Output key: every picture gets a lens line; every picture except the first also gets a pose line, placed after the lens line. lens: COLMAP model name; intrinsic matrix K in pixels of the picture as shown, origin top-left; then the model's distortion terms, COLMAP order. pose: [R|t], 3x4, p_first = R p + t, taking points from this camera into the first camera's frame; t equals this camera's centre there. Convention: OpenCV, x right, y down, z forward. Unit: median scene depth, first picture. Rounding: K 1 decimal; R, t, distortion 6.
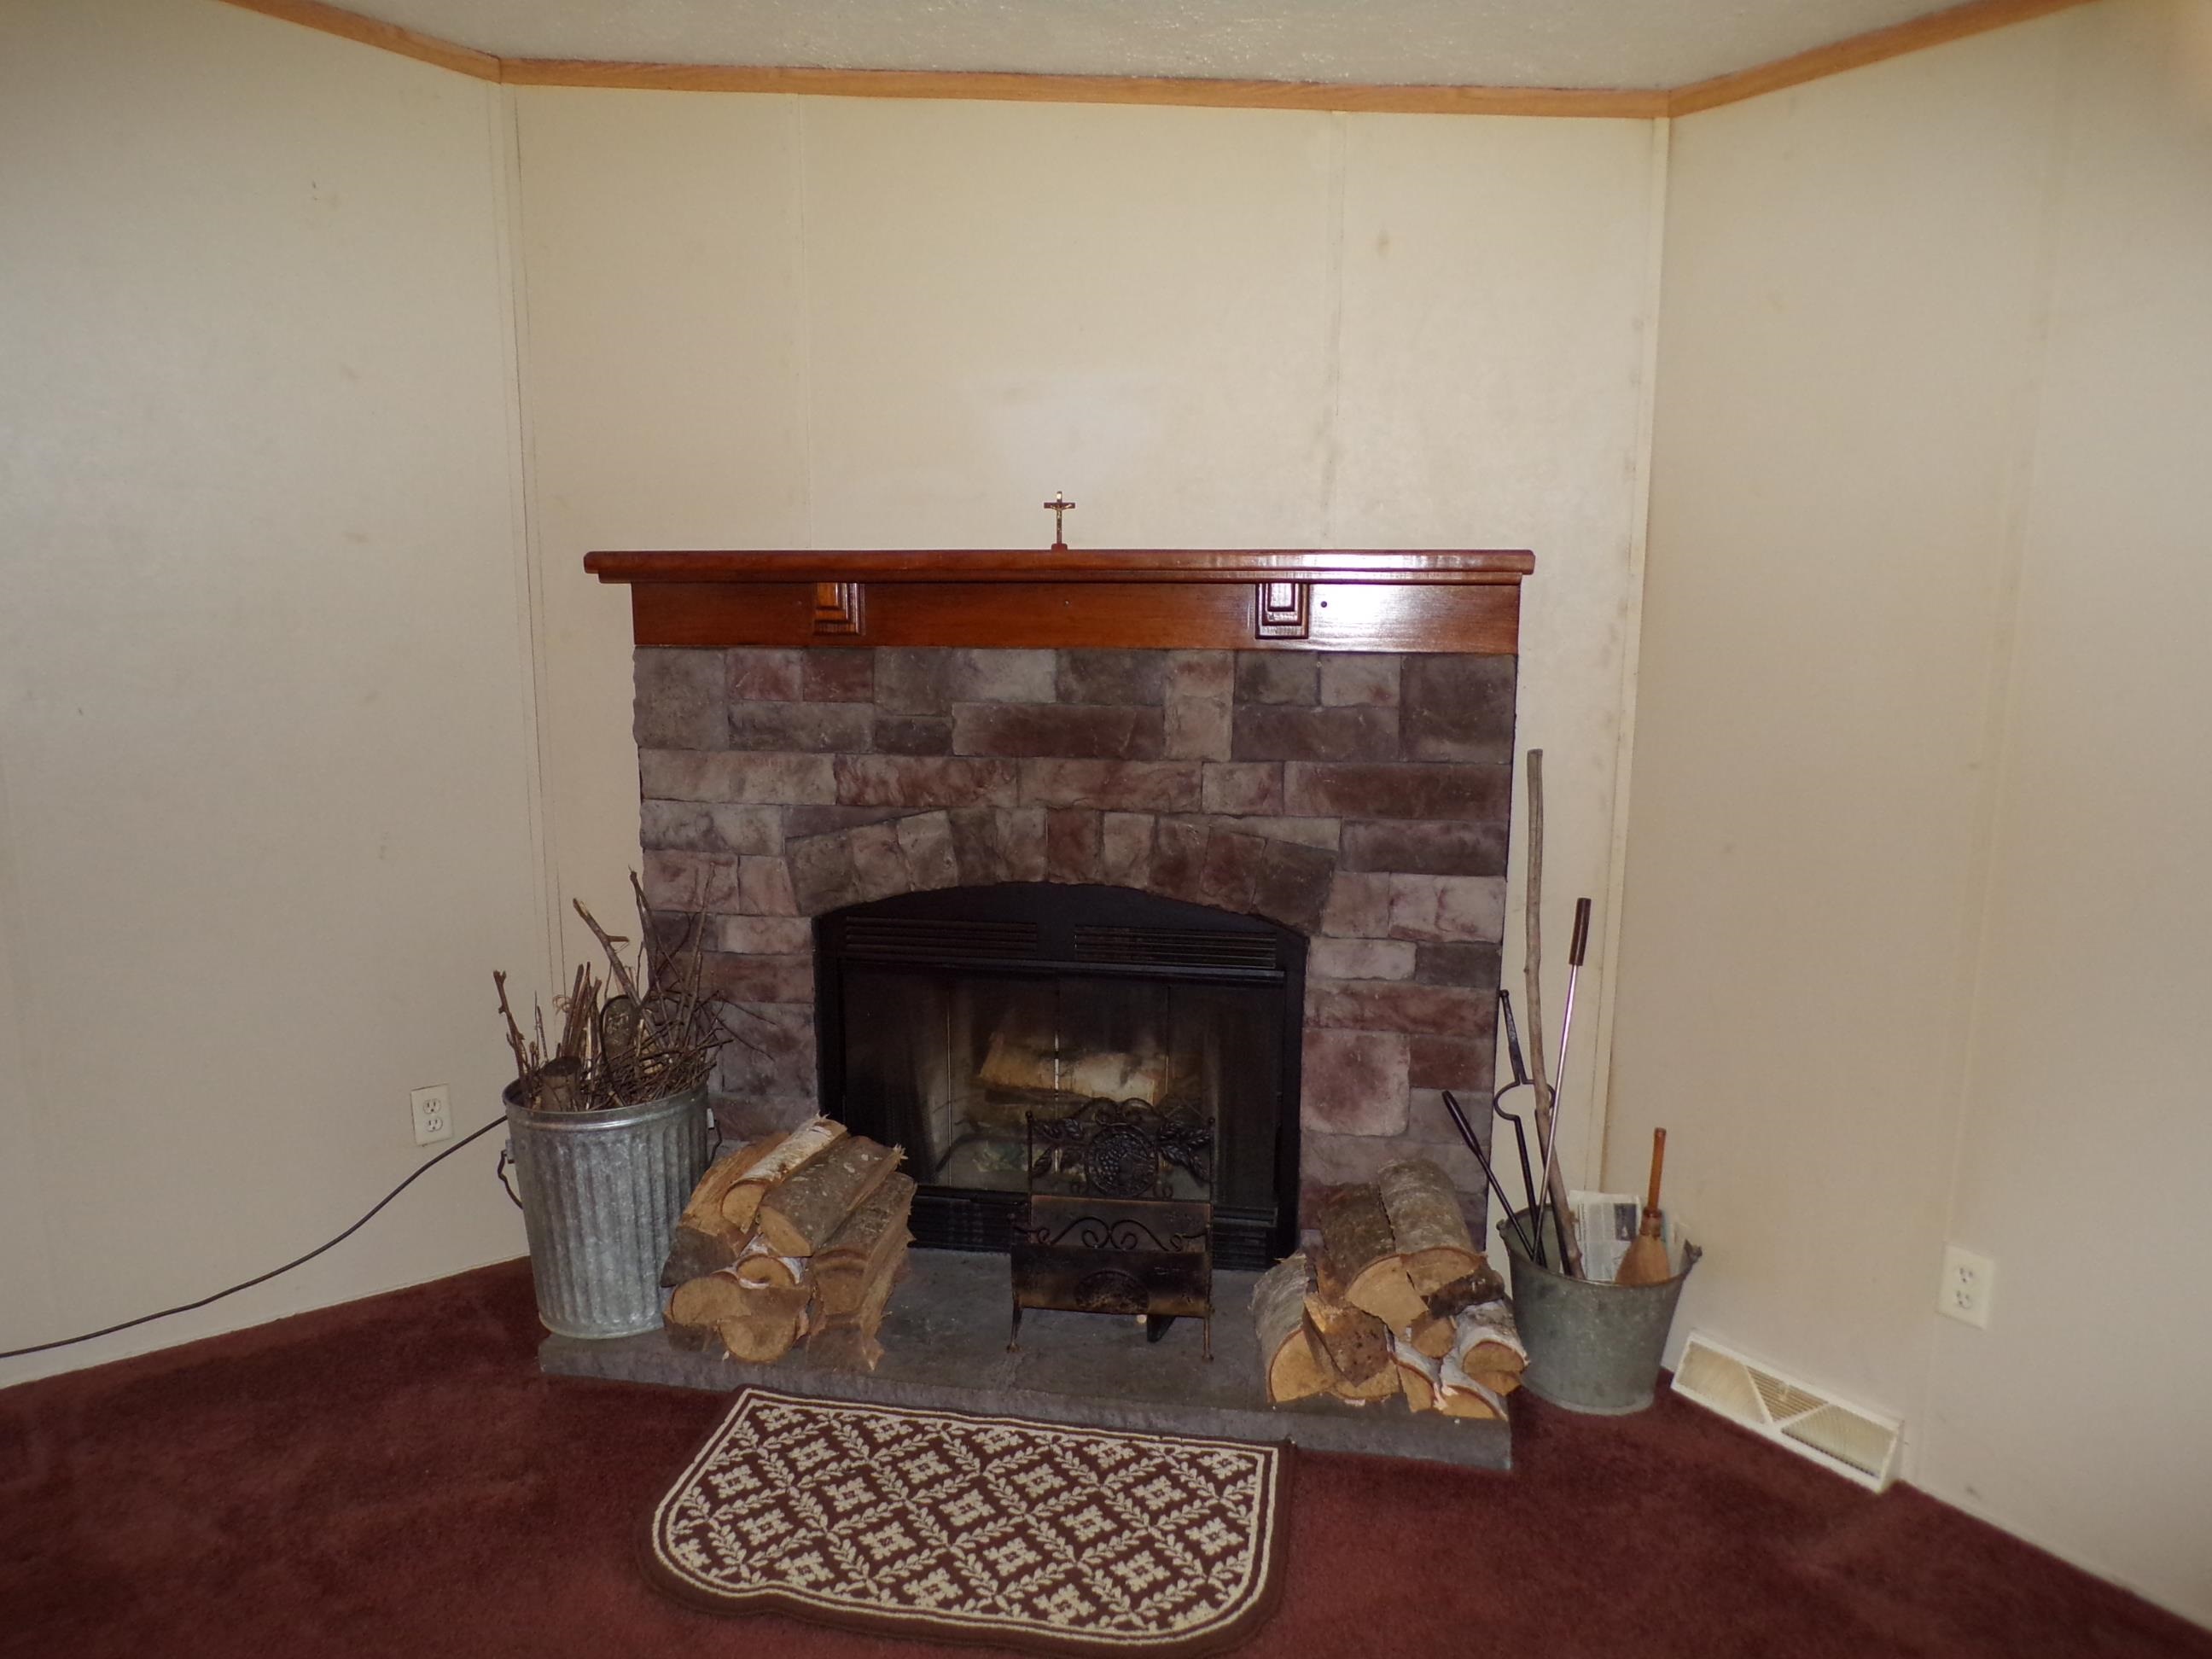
lens RADIAL K [[1500.9, 0, 1094.3], [0, 1500.9, 843.7], [0, 0, 1]] dist [-0.031767, 0.037762]
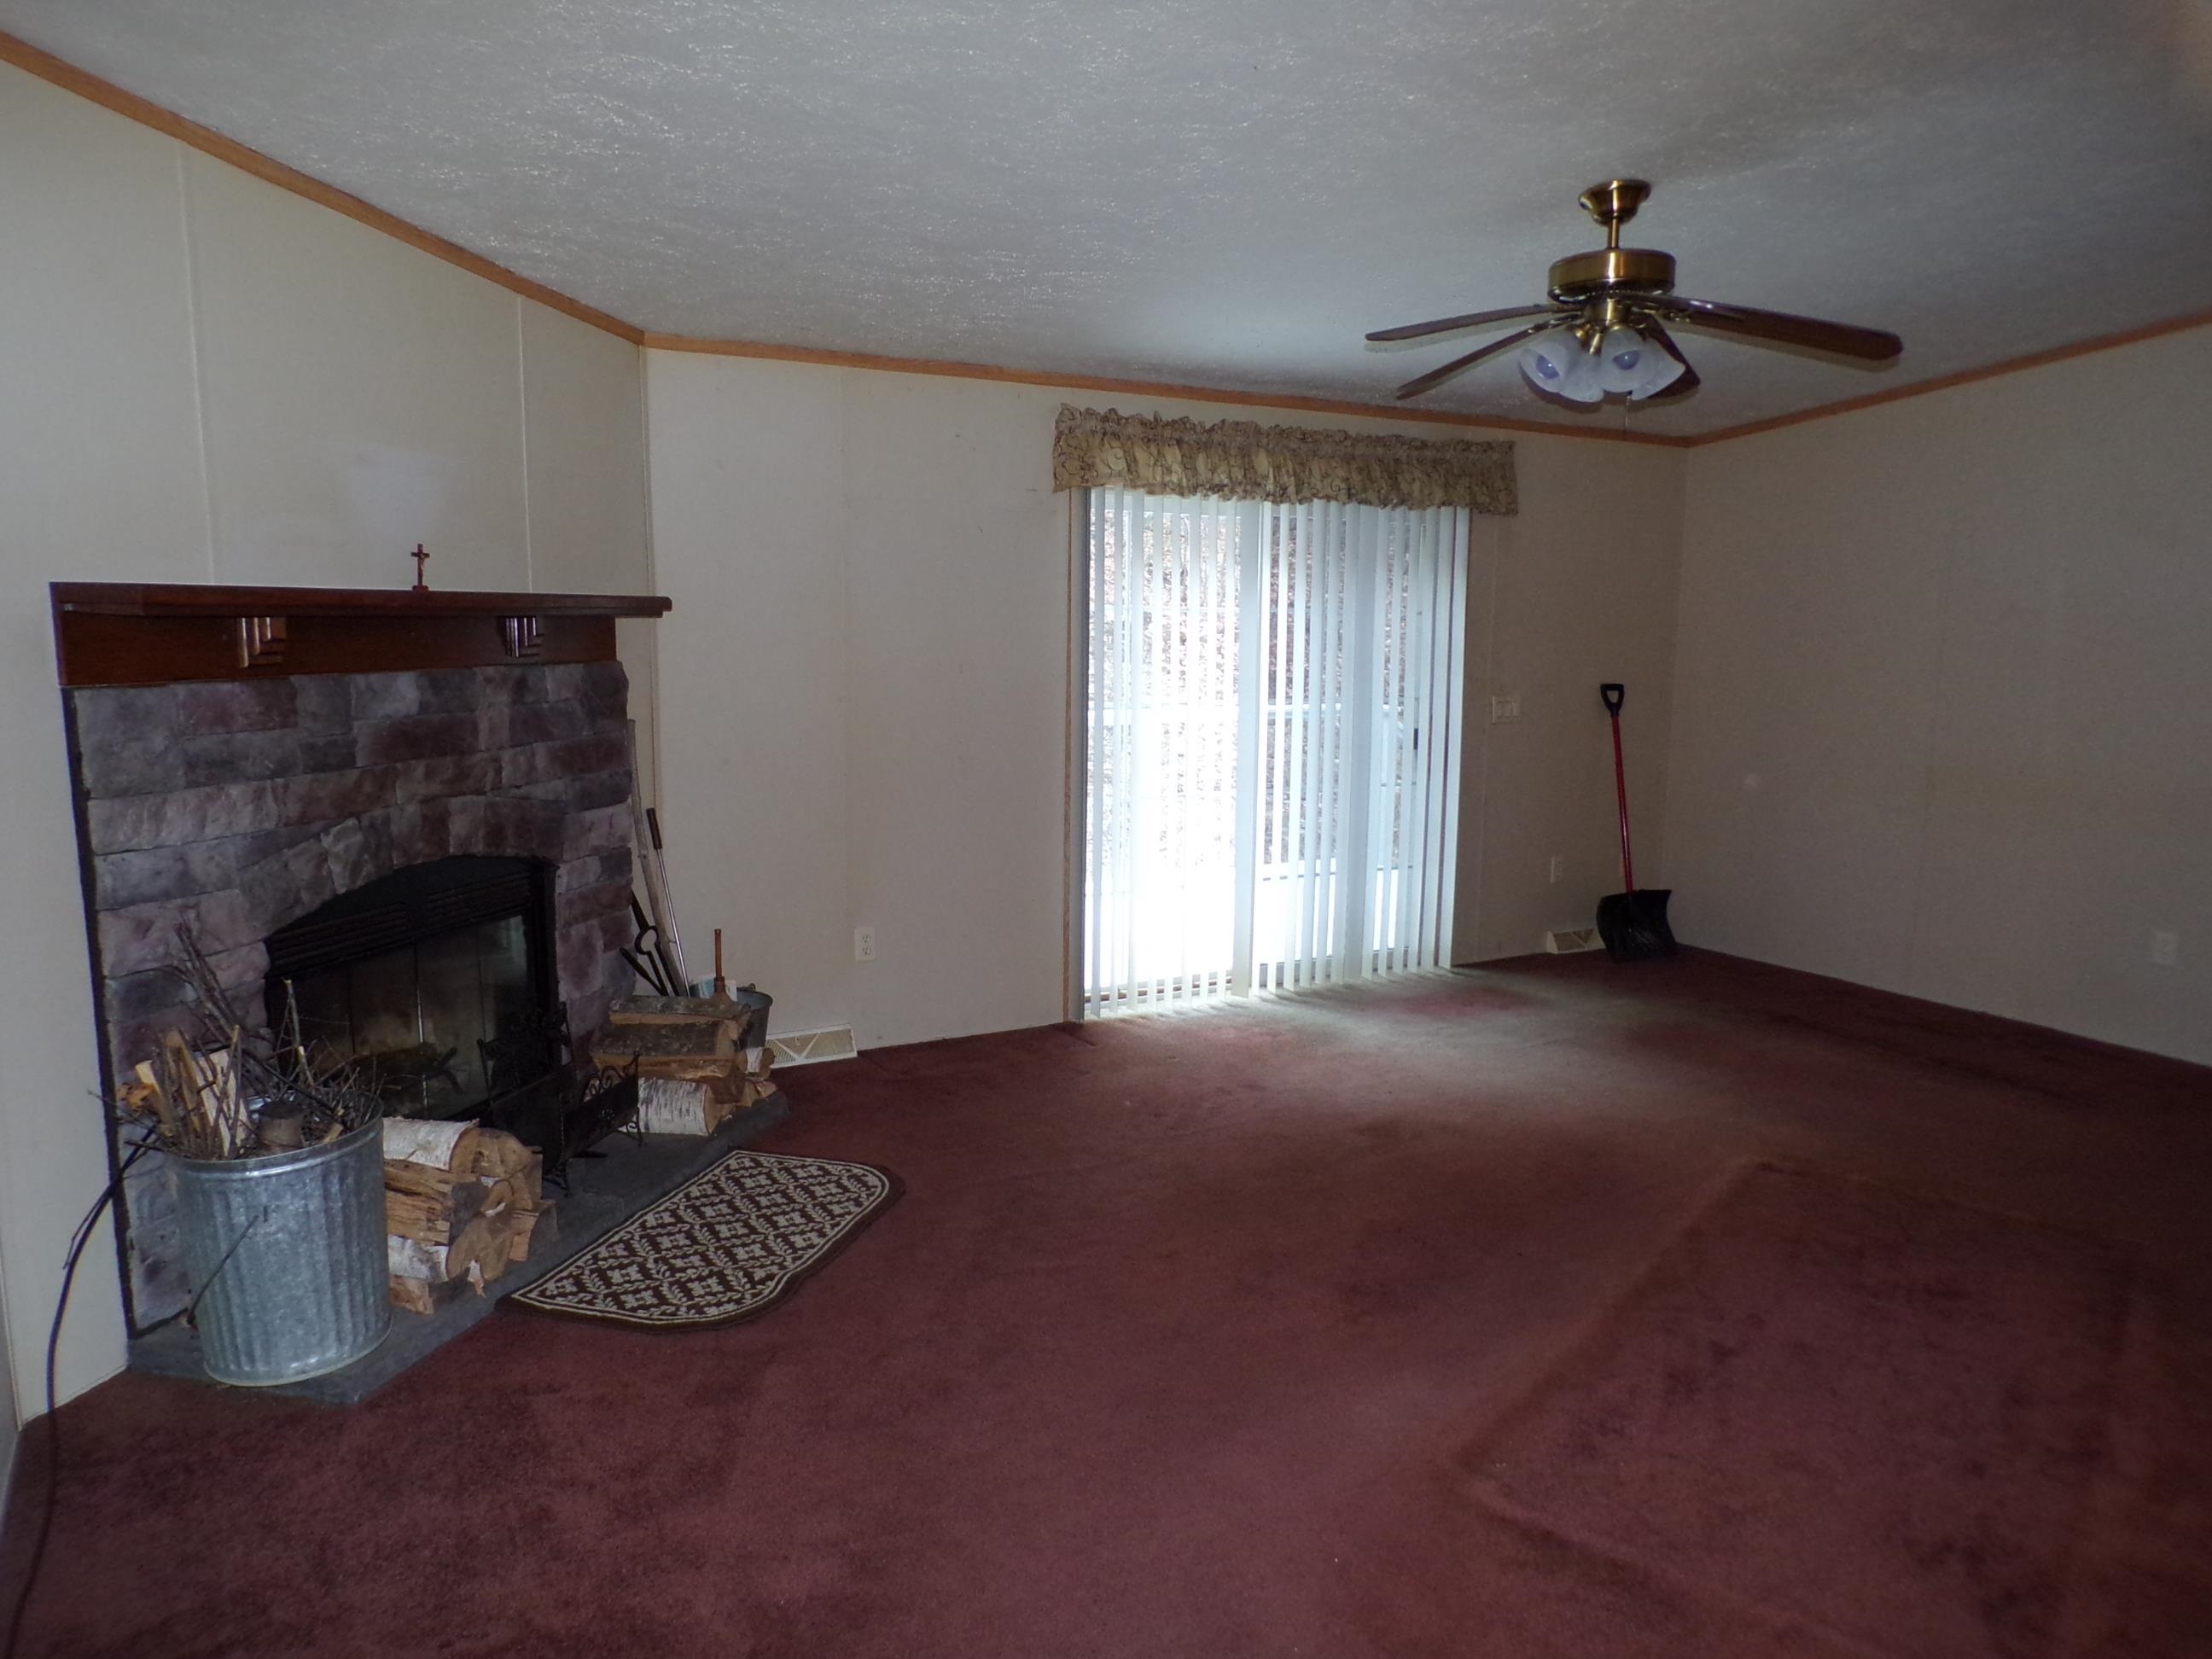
lens RADIAL K [[1500.9, 0, 1094.3], [0, 1500.9, 843.7], [0, 0, 1]] dist [-0.031767, 0.037762]
pose [[0.102784, -0.151343, 0.983123, -1.179959], [0.163903, 0.977425, 0.133329, -0.062152], [-0.981107, 0.147433, 0.125270, 0.313944]]
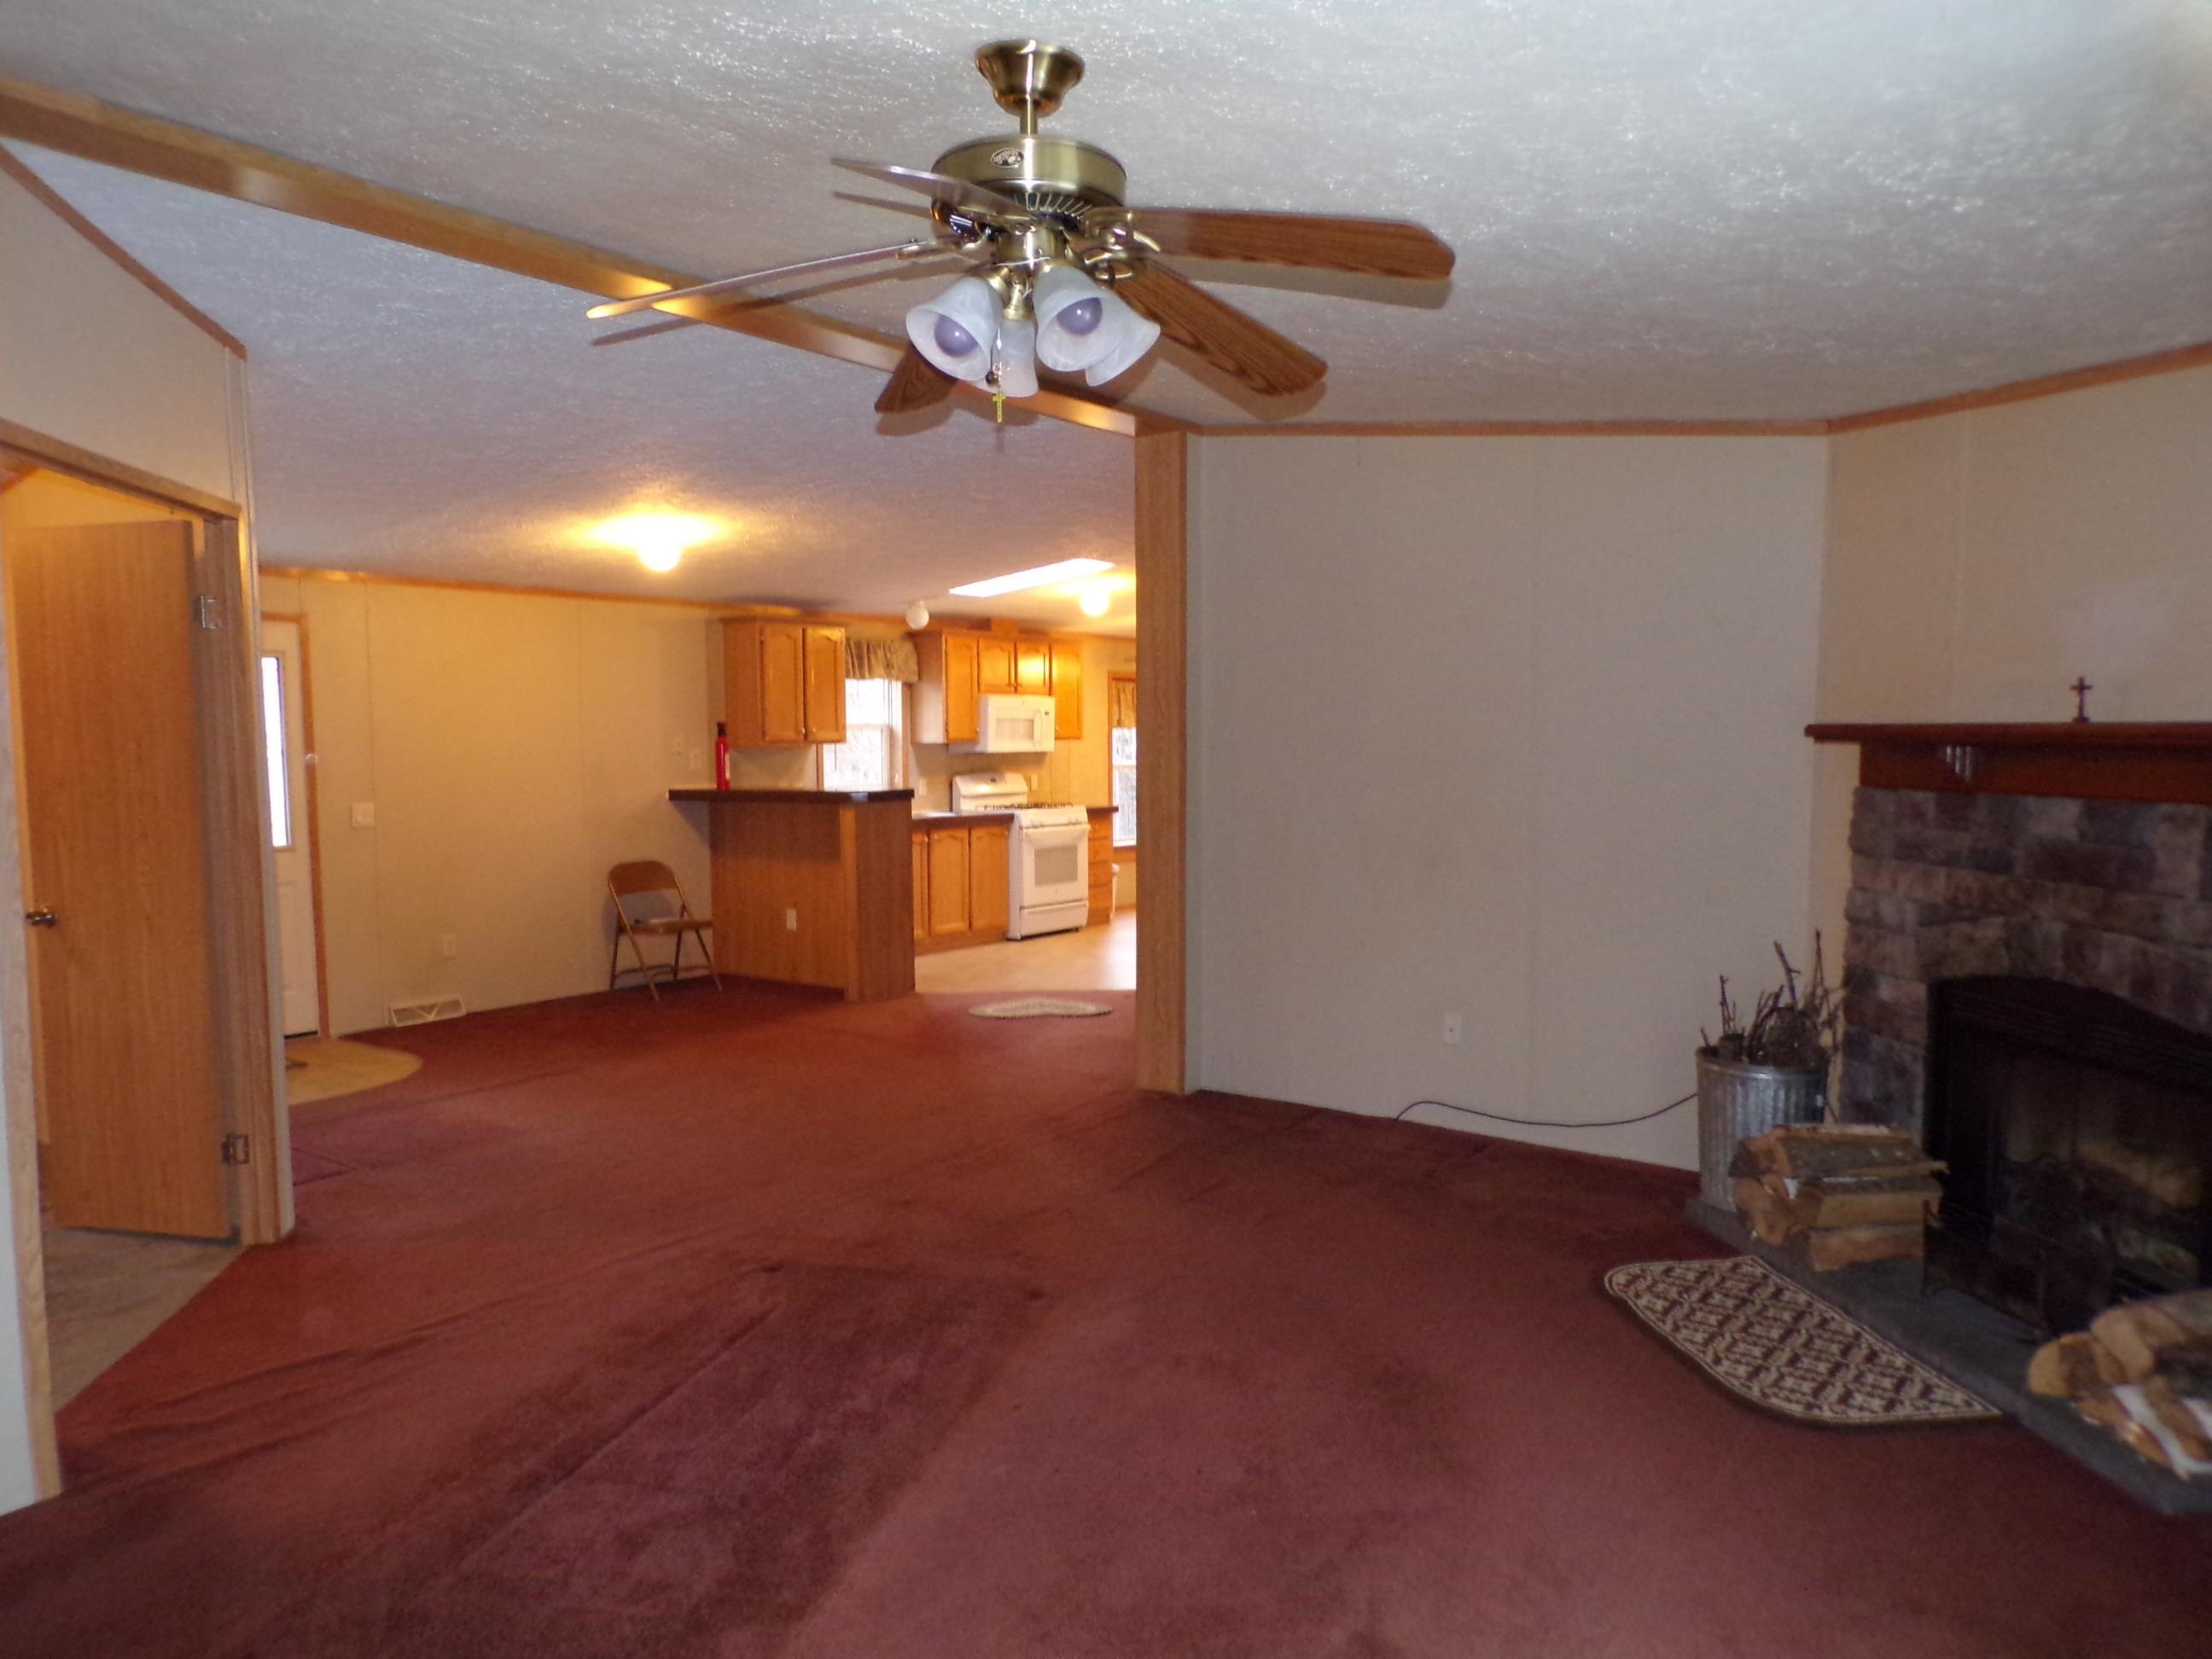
lens RADIAL K [[1500.9, 0, 1094.3], [0, 1500.9, 843.7], [0, 0, 1]] dist [-0.031767, 0.037762]
pose [[0.303945, 0.074196, -0.949796, 0.916437], [-0.165976, 0.985840, 0.023897, 0.017074], [0.938120, 0.150379, 0.311956, -0.179281]]
